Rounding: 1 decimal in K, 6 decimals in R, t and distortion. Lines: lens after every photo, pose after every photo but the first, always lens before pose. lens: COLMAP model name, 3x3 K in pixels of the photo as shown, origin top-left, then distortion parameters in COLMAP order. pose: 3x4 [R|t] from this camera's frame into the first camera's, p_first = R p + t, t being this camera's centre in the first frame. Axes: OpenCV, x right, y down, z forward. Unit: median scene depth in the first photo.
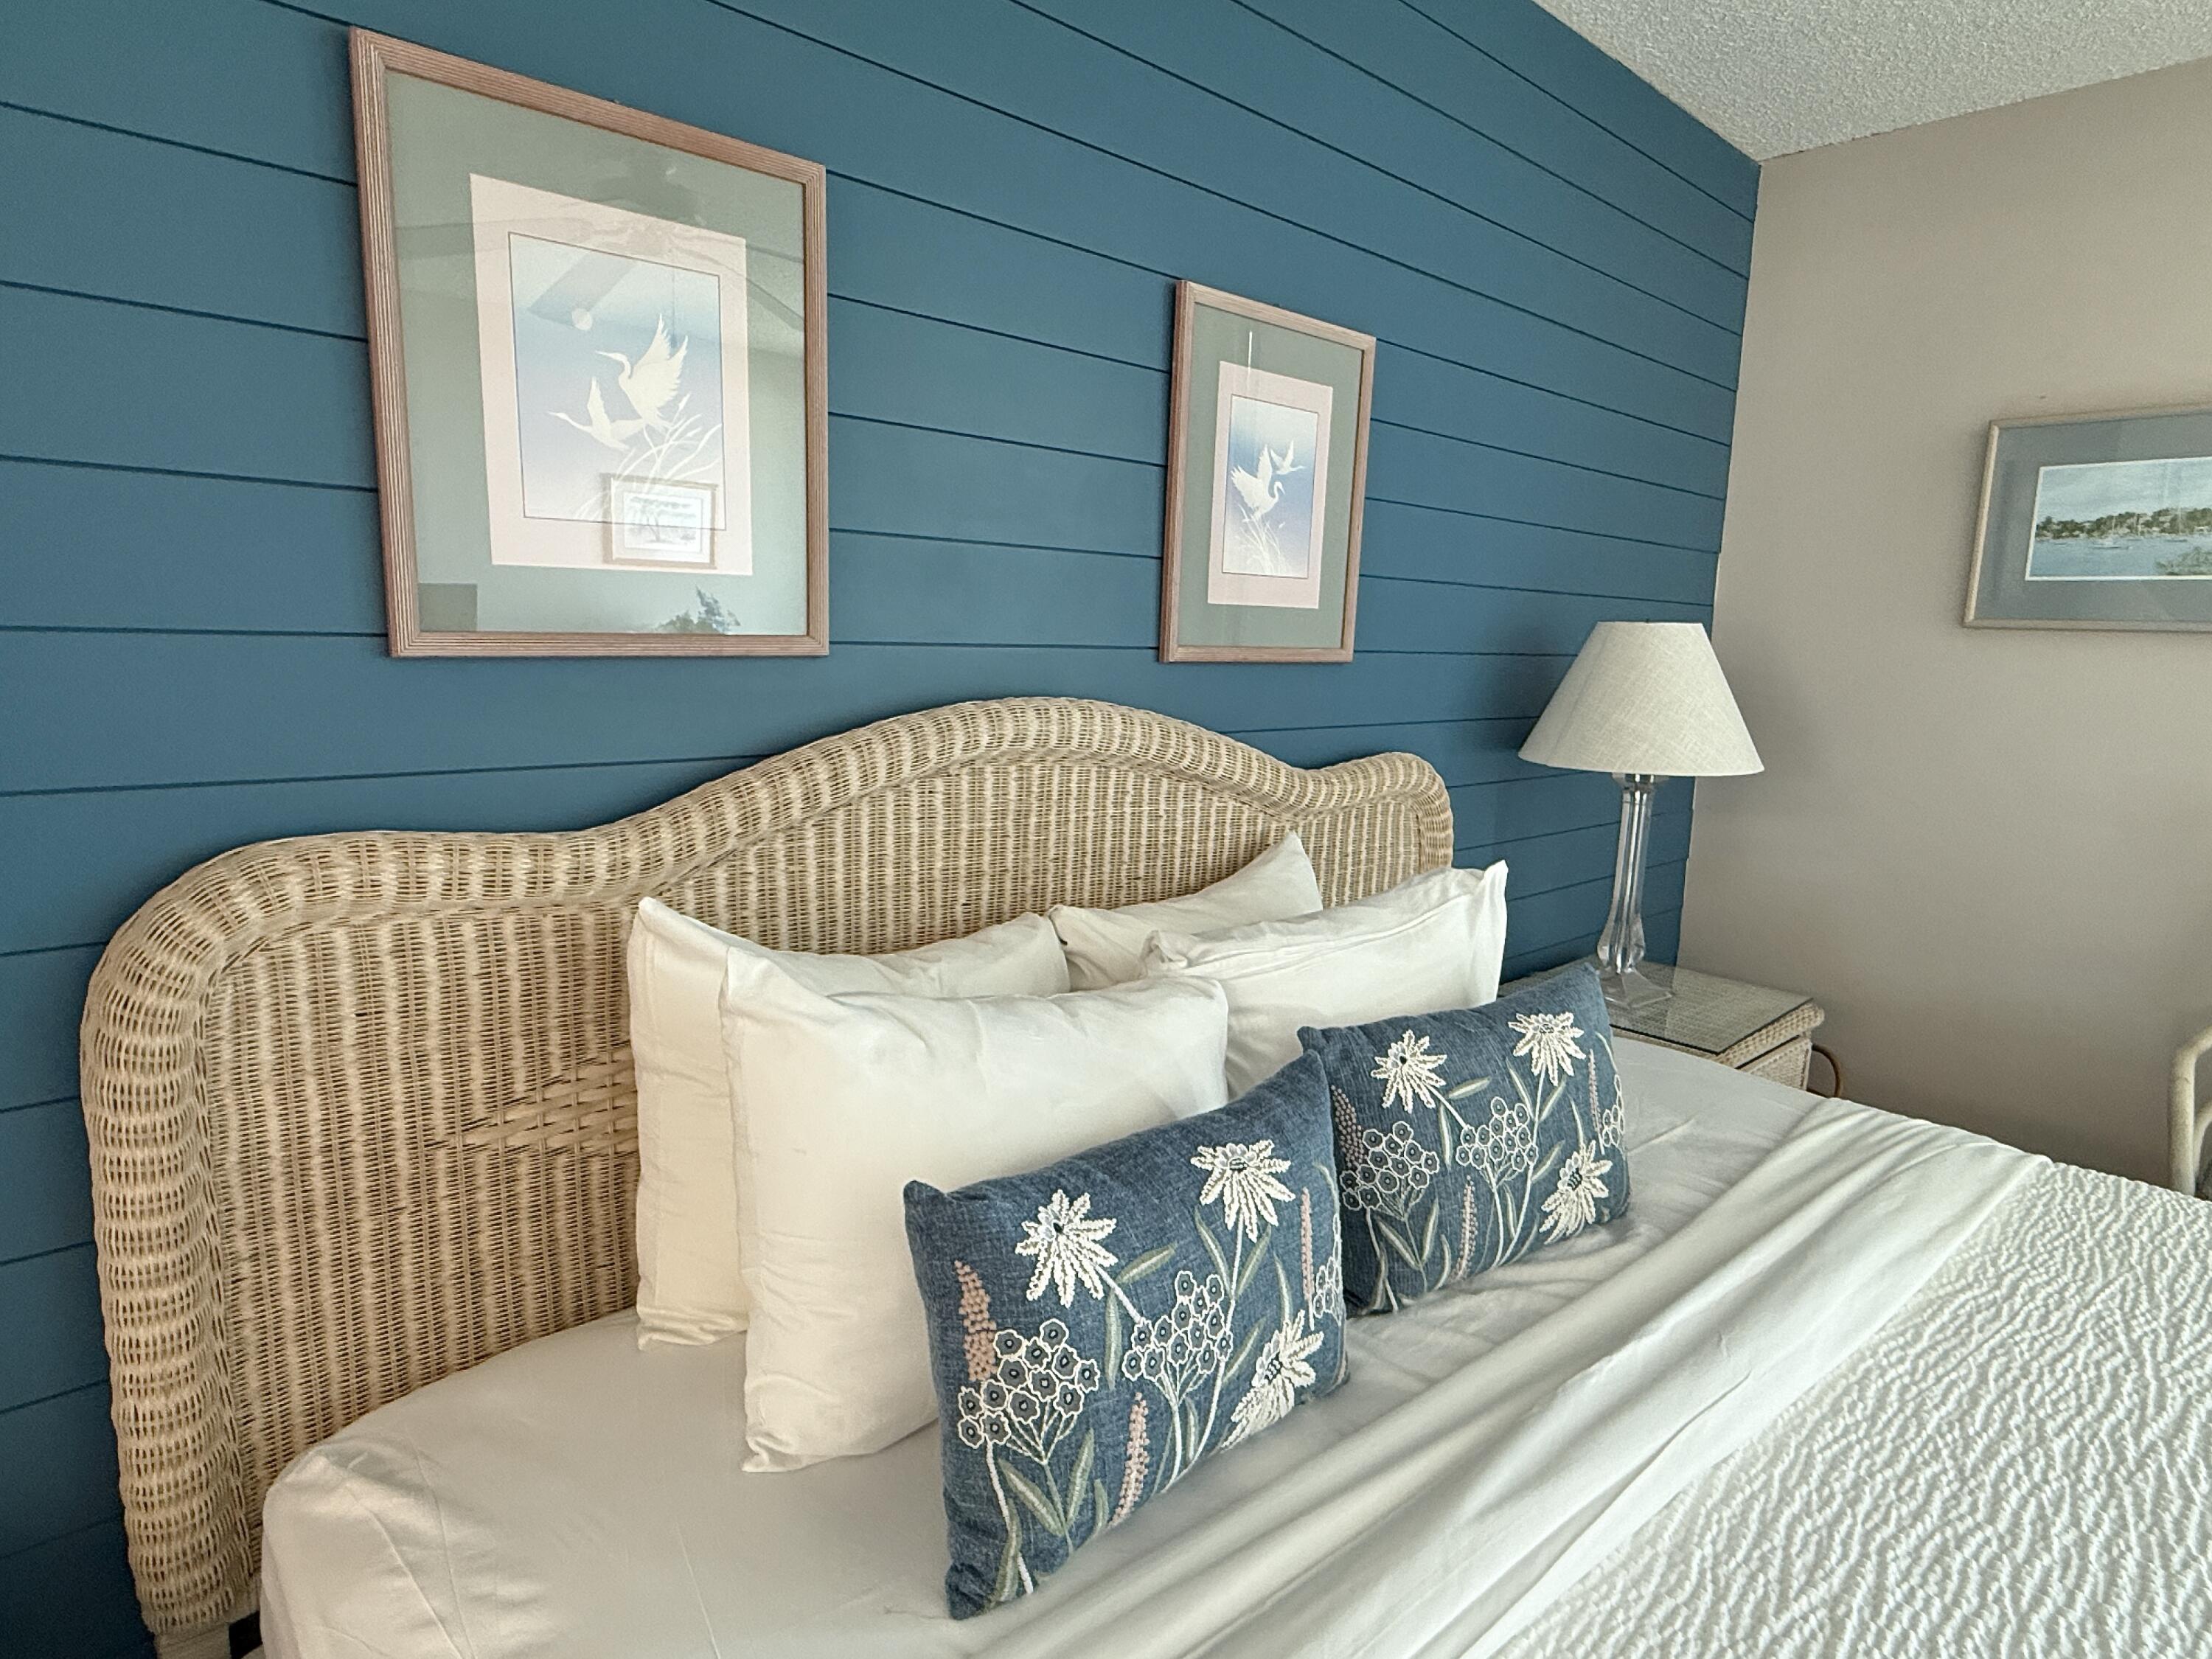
lens RADIAL K [[1232.3, 0, 1095.7], [0, 1232.3, 832.1], [0, 0, 1]] dist [0.001170, -0.001732]
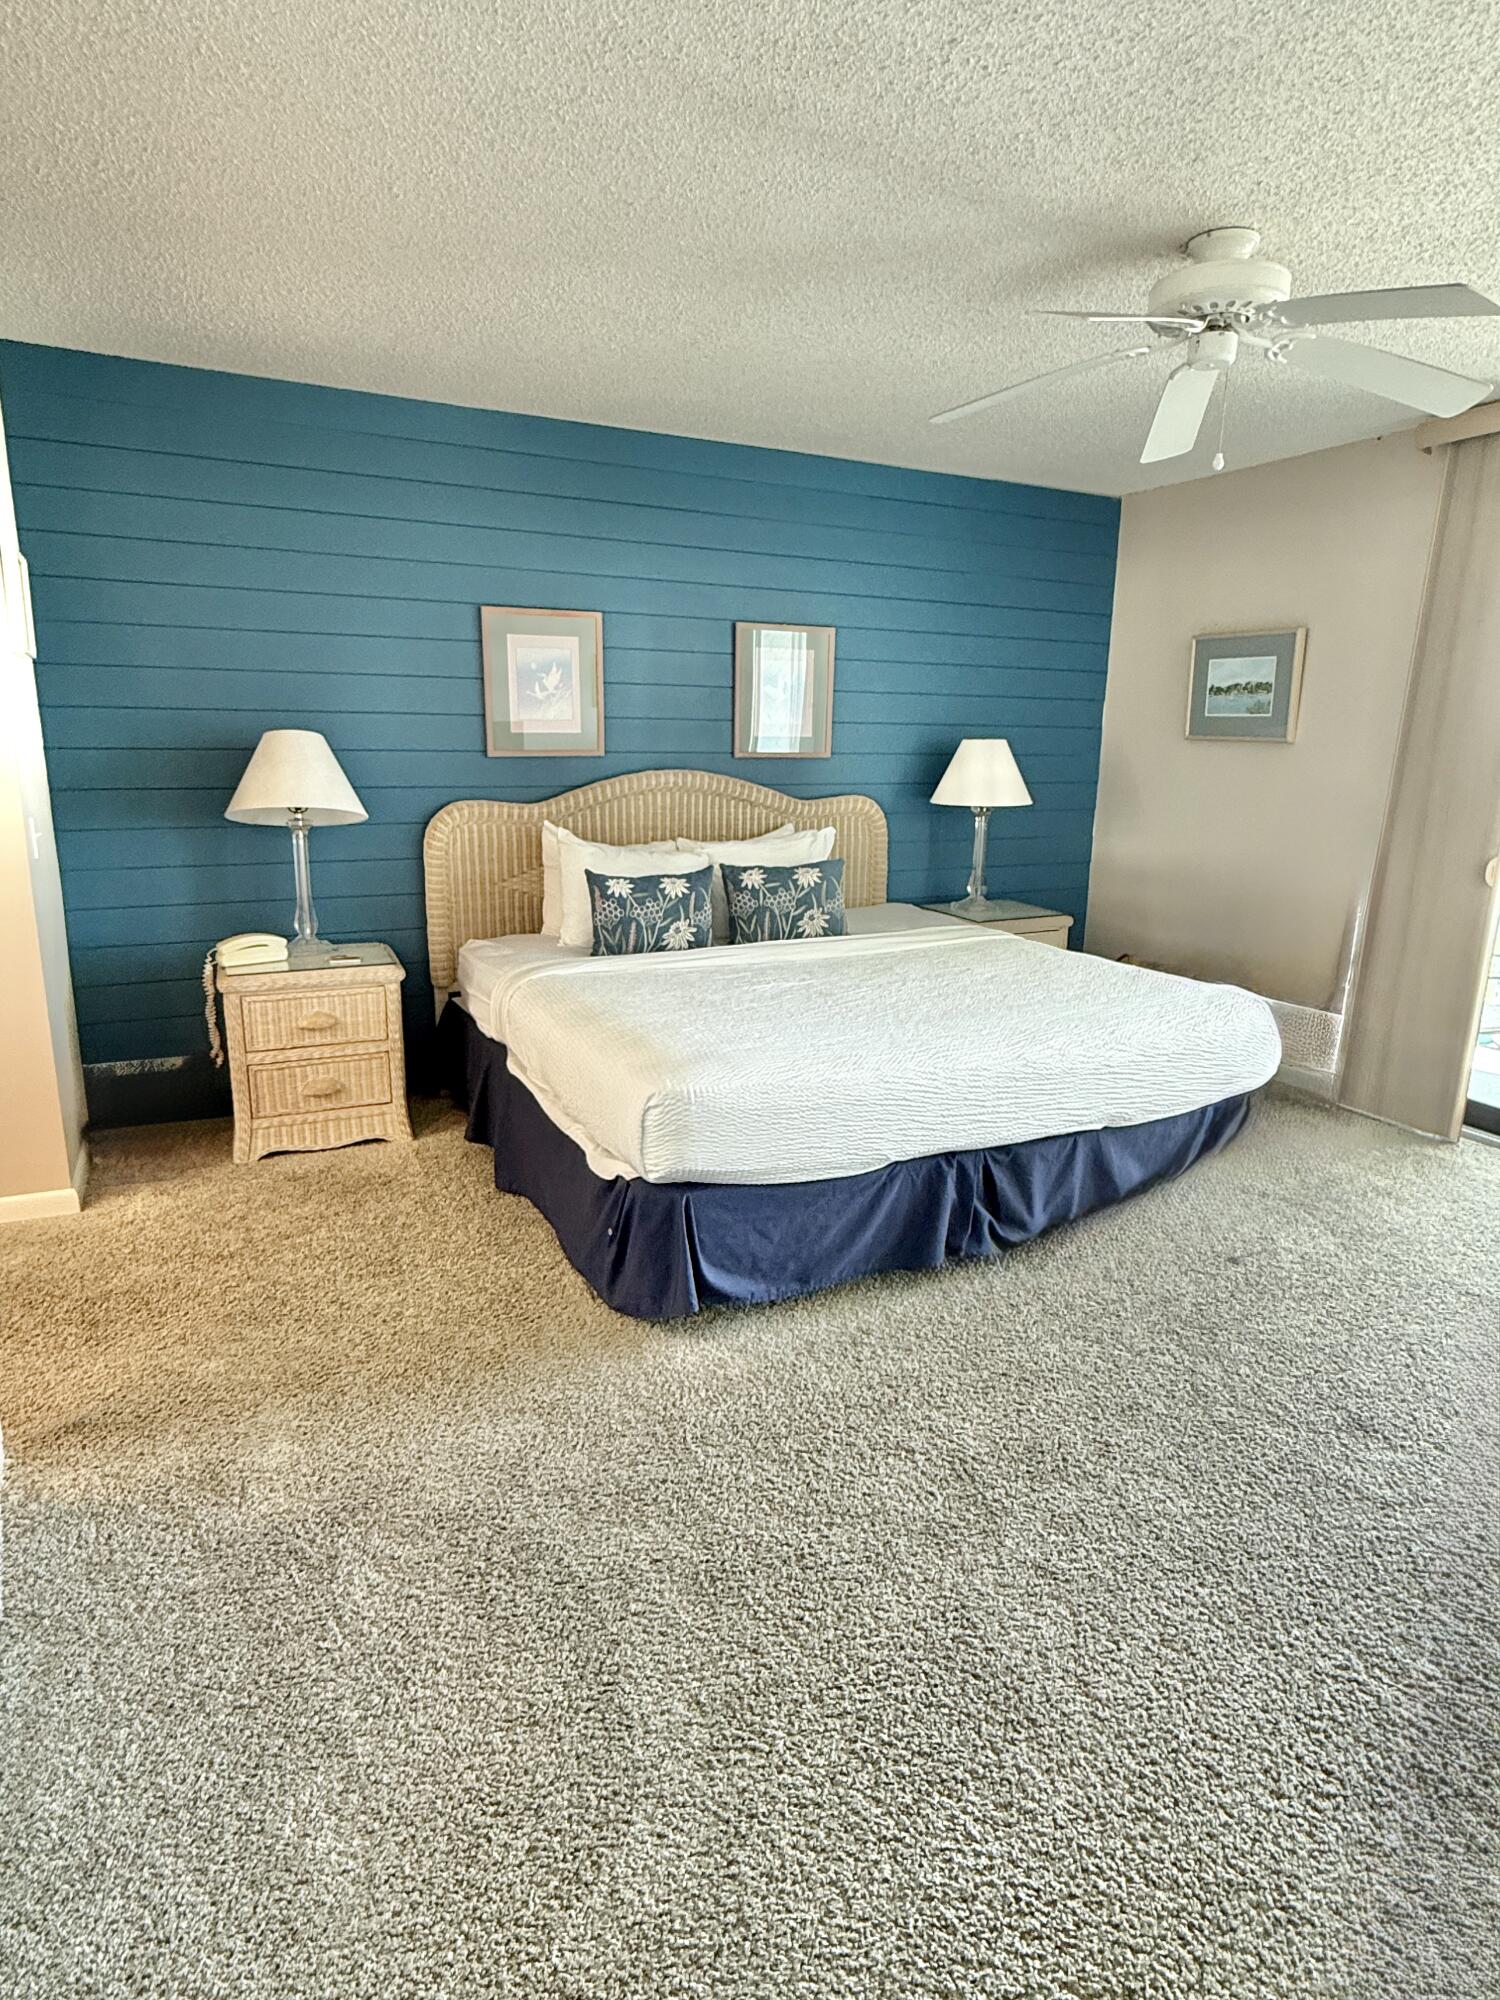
lens RADIAL K [[1114.2, 0, 756.1], [0, 1114.2, 996.2], [0, 0, 1]] dist [0.001170, -0.001732]
pose [[0.964362, 0.051146, -0.259596, 1.080107], [-0.032750, 0.996668, 0.074705, 0.288162], [0.262552, -0.063541, 0.962823, -1.989700]]
